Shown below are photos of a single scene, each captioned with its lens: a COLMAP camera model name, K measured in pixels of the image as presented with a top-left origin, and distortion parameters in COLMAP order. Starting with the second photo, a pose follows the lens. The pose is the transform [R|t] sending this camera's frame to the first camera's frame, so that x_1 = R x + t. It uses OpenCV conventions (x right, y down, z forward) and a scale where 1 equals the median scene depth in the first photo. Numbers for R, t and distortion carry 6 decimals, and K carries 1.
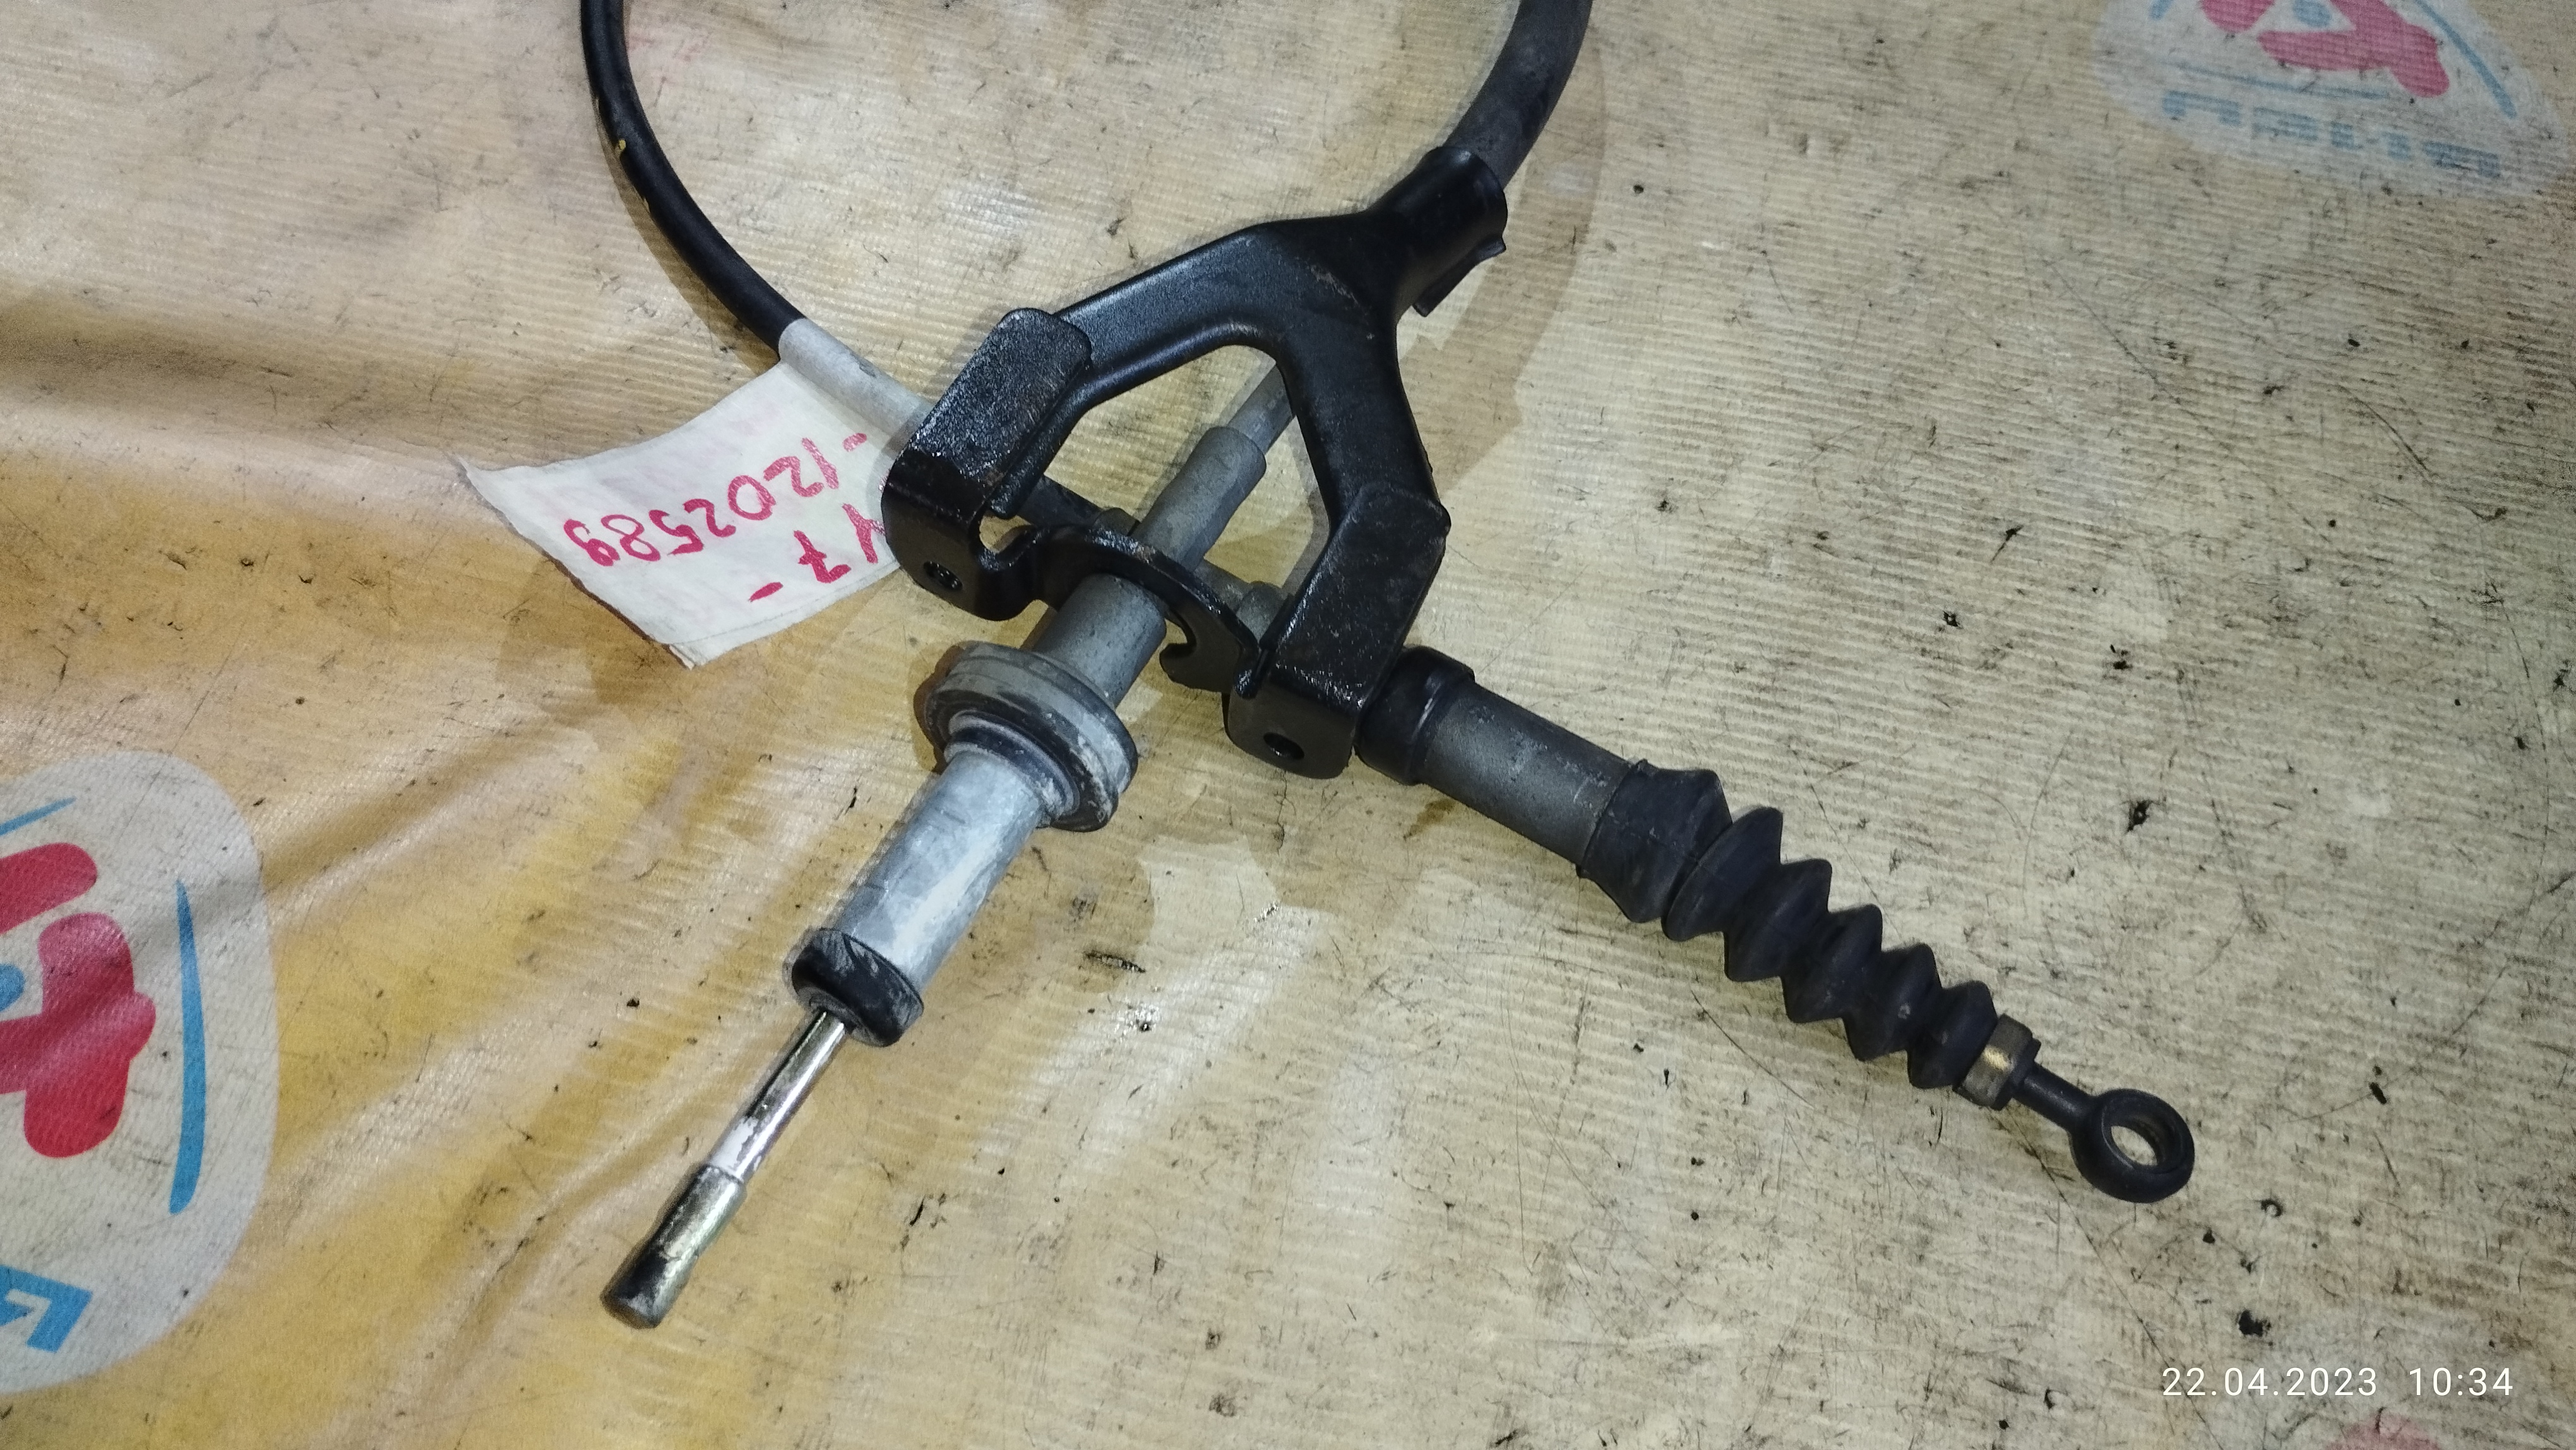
lens RADIAL K [[2149.7, 0, 1267.0], [0, 2149.7, 711.0], [0, 0, 1]] dist [0.067302, -0.097552]
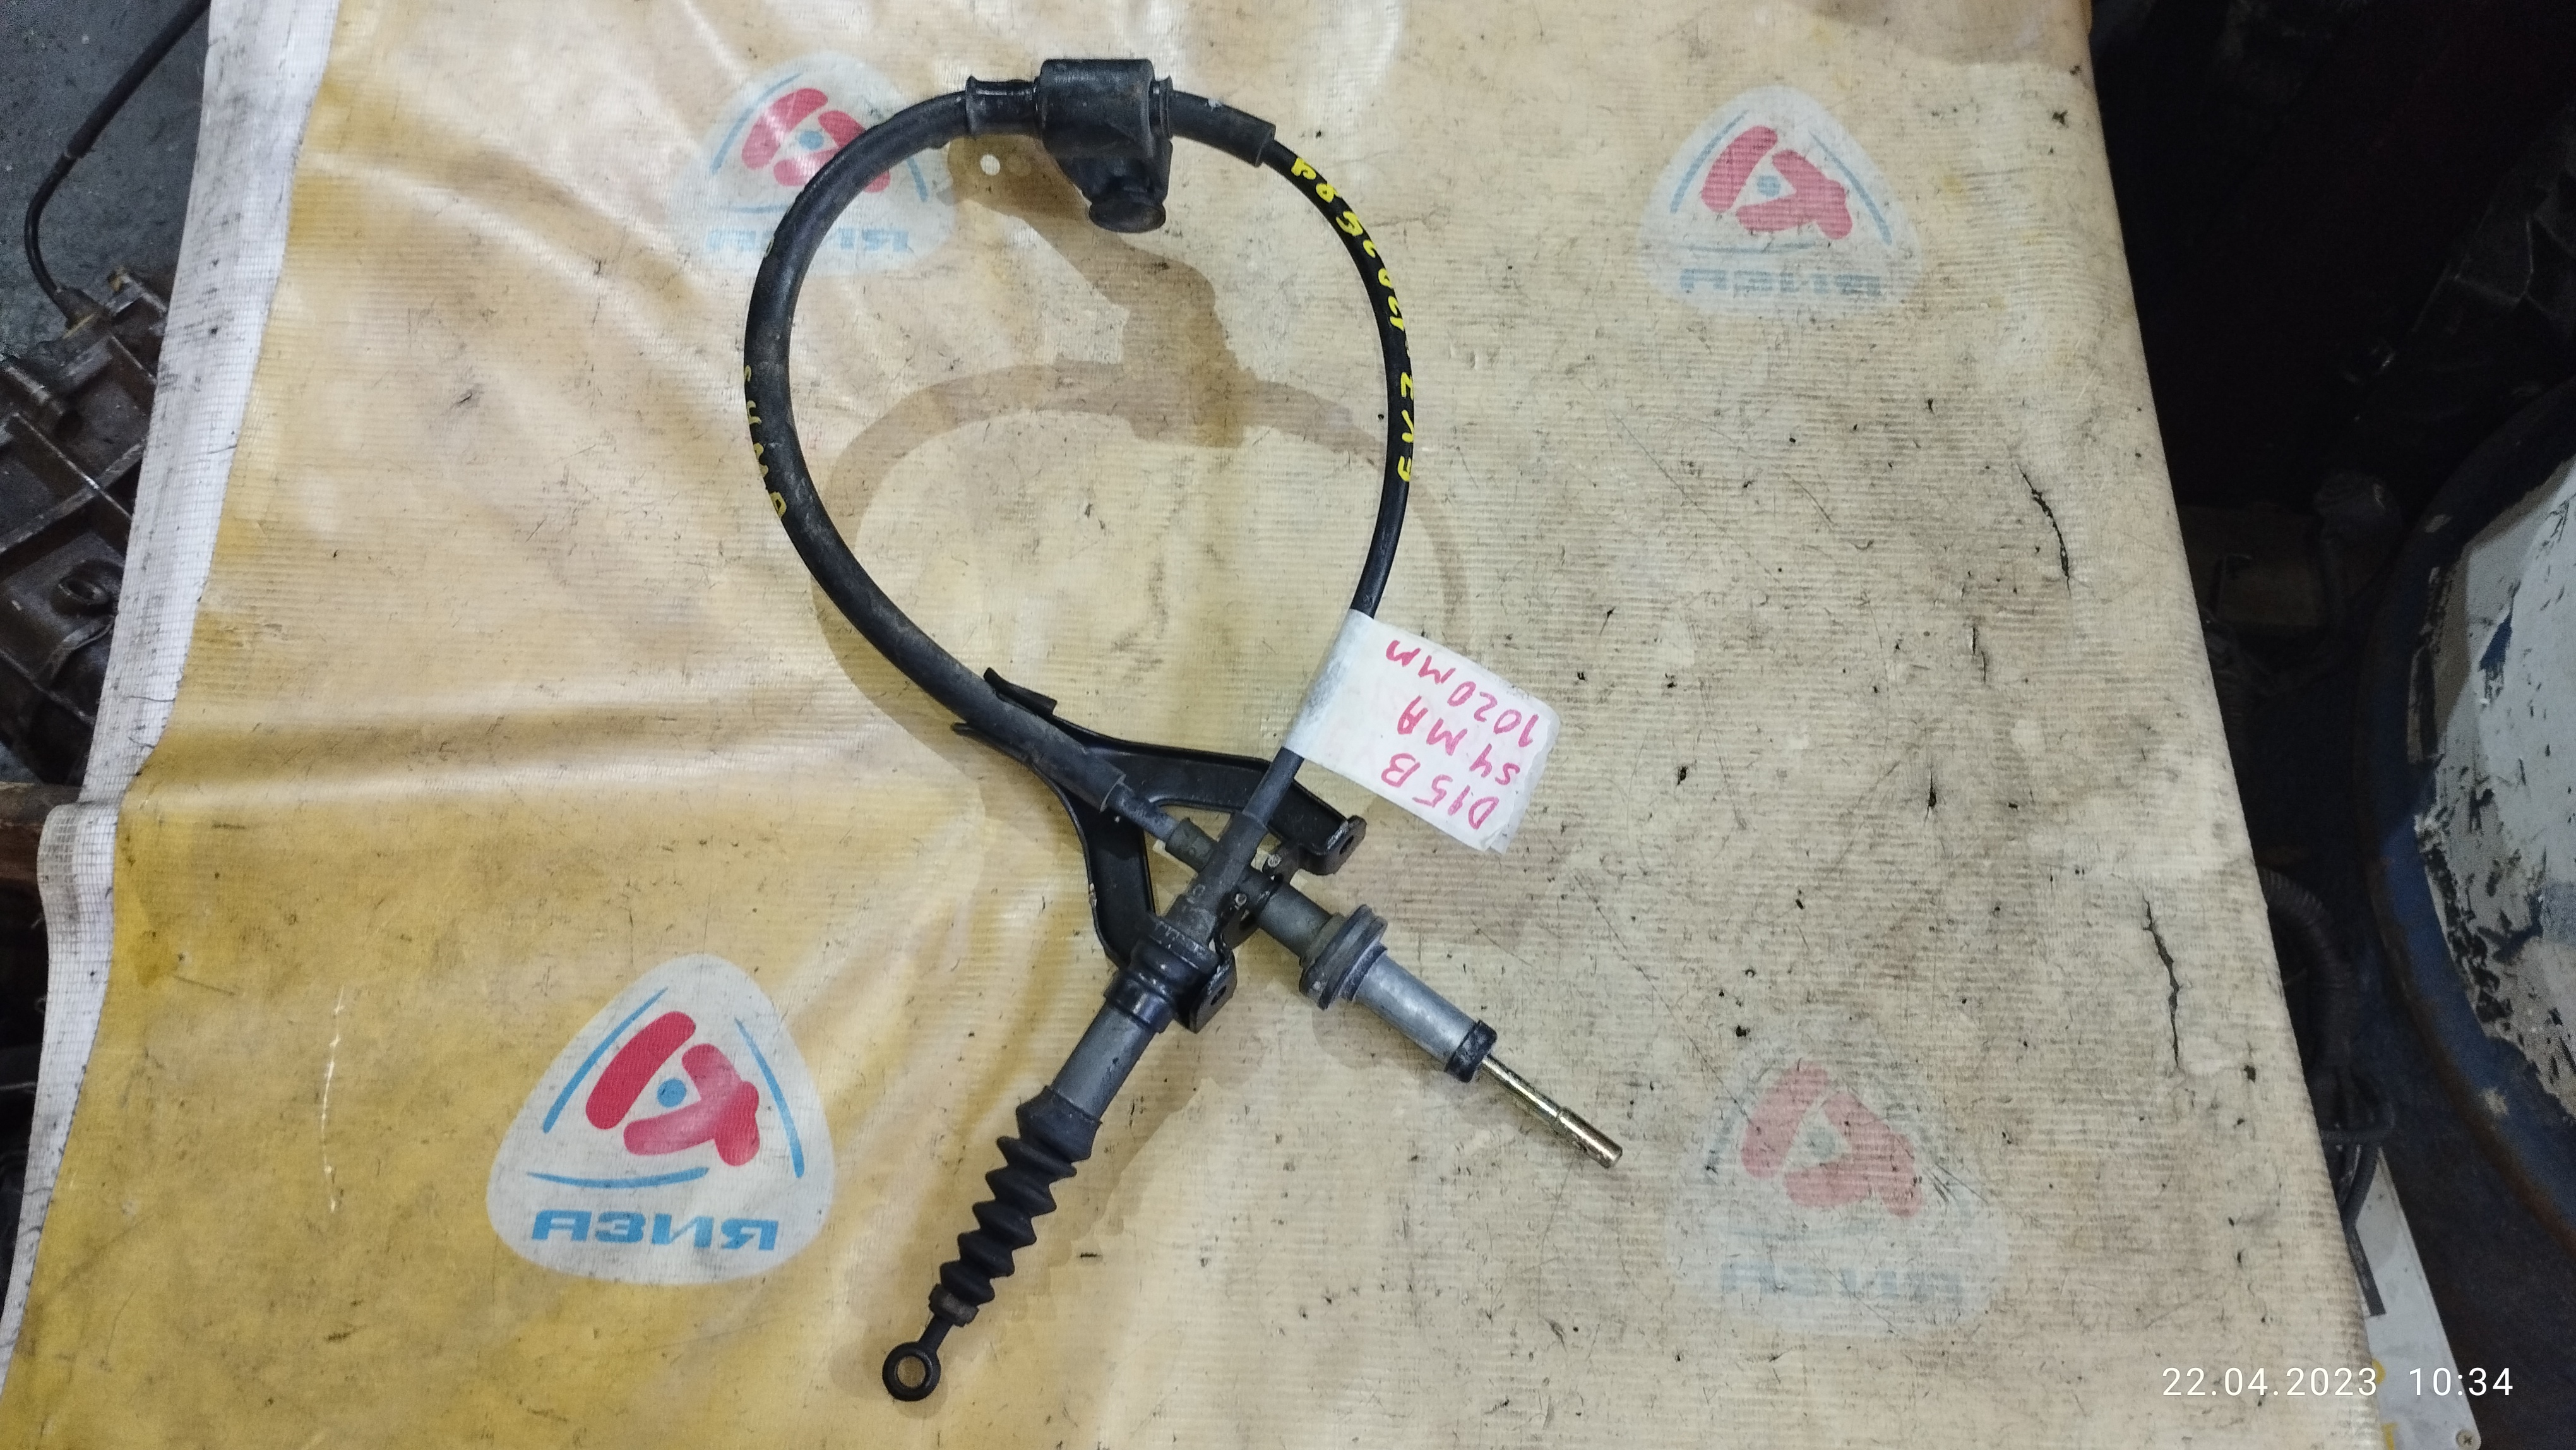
lens RADIAL K [[2149.7, 0, 1261.9], [0, 2149.7, 715.6], [0, 0, 1]] dist [0.067302, -0.097552]
pose [[0.980660, -0.194498, 0.021808, -0.004395], [0.184692, 0.956525, 0.225721, -0.495266], [-0.064762, -0.217328, 0.973948, -0.834901]]
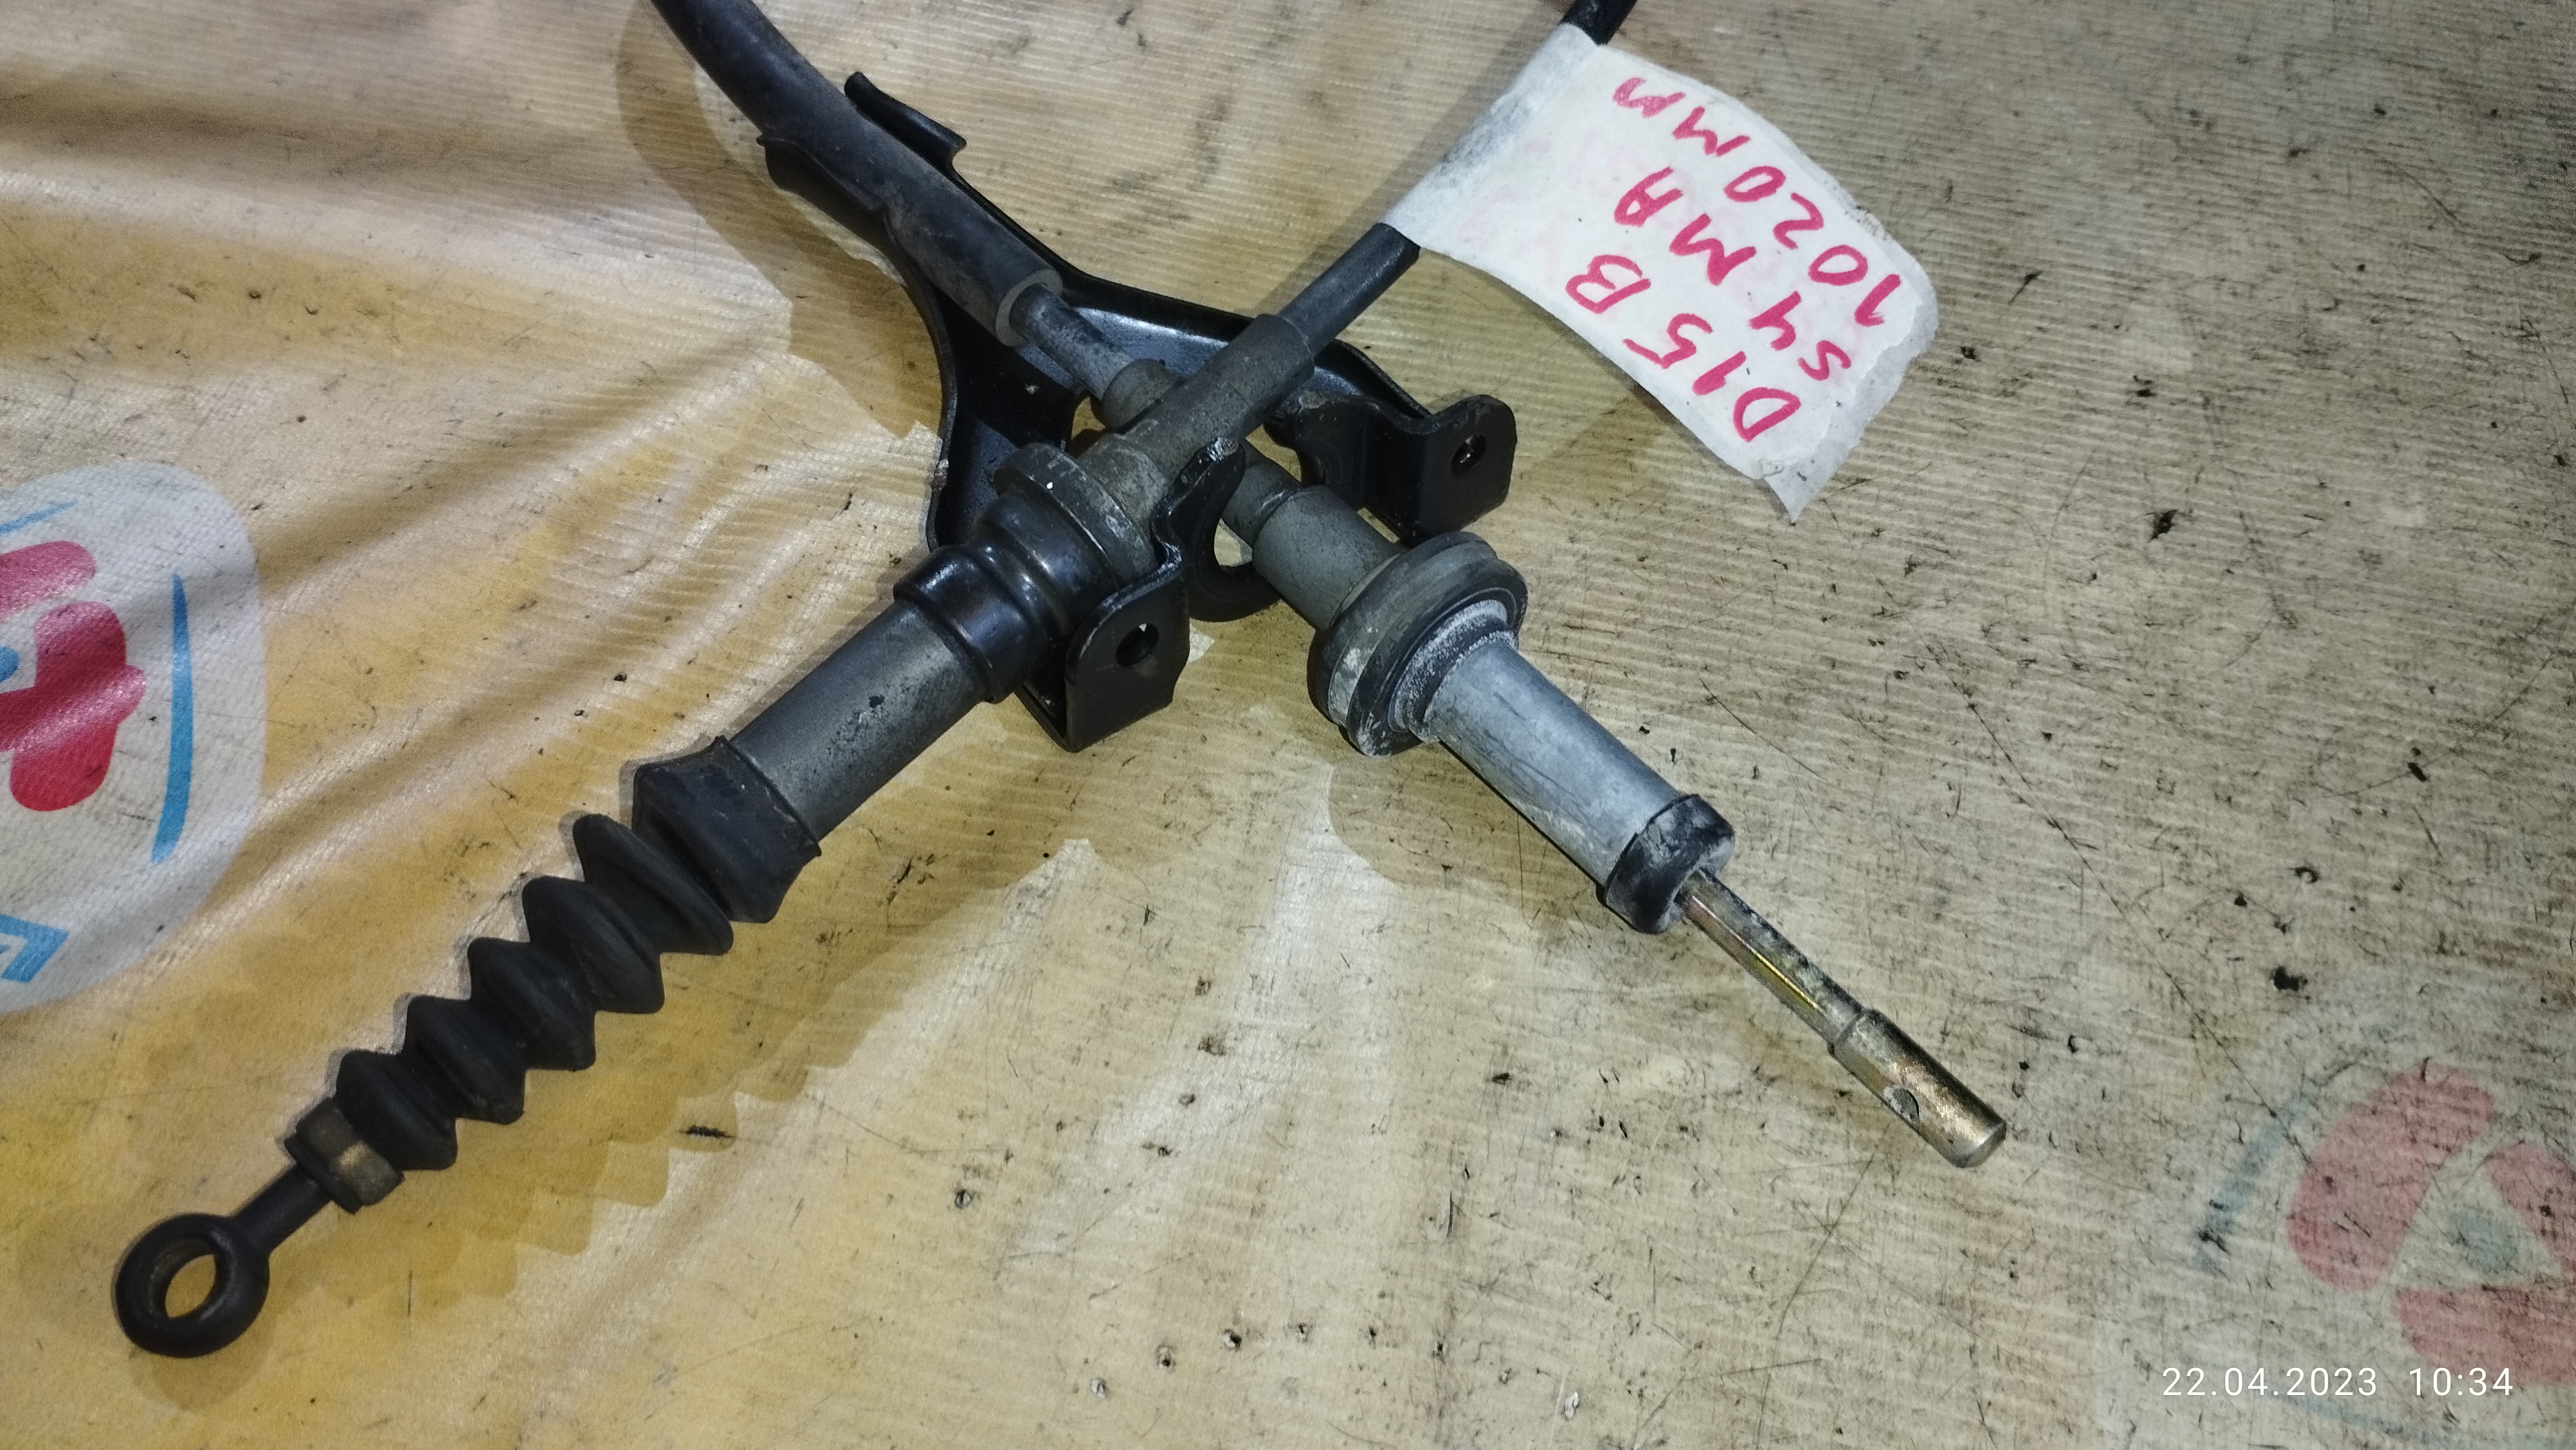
lens RADIAL K [[2149.7, 0, 1269.4], [0, 2149.7, 709.5], [0, 0, 1]] dist [0.067302, -0.097552]
pose [[0.999507, -0.008201, -0.030323, 0.028172], [0.006504, 0.998429, -0.055645, 0.175698], [0.030732, 0.055420, 0.997990, 0.018805]]
